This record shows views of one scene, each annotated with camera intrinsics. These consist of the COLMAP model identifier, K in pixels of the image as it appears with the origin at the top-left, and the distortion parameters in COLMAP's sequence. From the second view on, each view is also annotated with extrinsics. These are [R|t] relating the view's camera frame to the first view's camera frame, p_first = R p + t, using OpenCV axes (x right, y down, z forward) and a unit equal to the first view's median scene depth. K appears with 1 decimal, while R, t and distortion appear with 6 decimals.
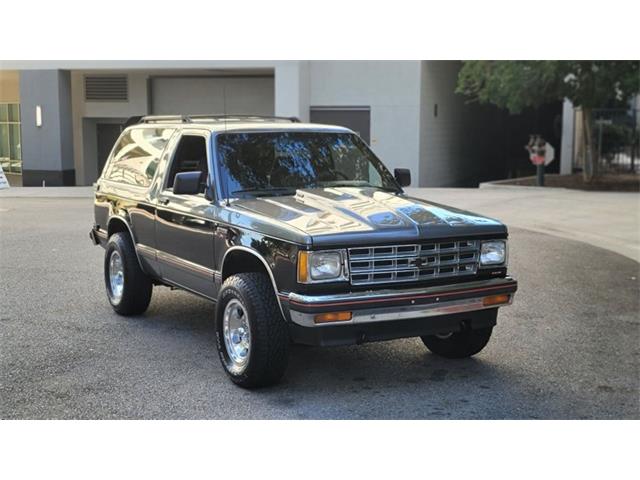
lens RADIAL K [[929.0, 0, 319.5], [0, 929.0, 241.3], [0, 0, 1]] dist [0.074741, 0.000000]
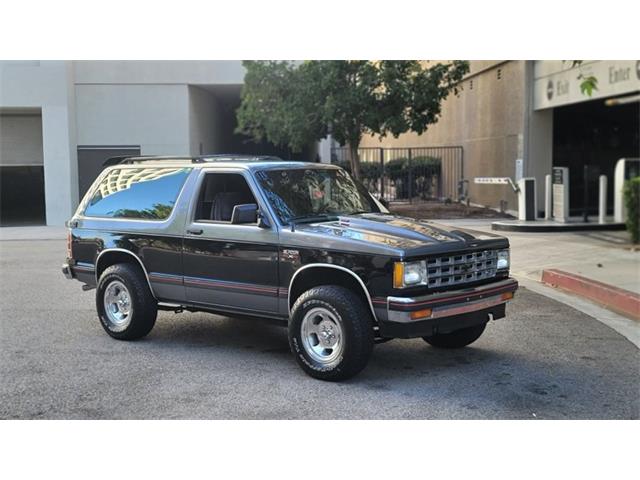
lens RADIAL K [[929.0, 0, 320.0], [0, 929.0, 239.6], [0, 0, 1]] dist [0.074741, 0.000000]
pose [[0.947623, -0.038602, 0.317051, -0.419339], [0.052040, 0.998065, -0.034023, 0.014009], [-0.315124, 0.048741, 0.947798, -0.125896]]
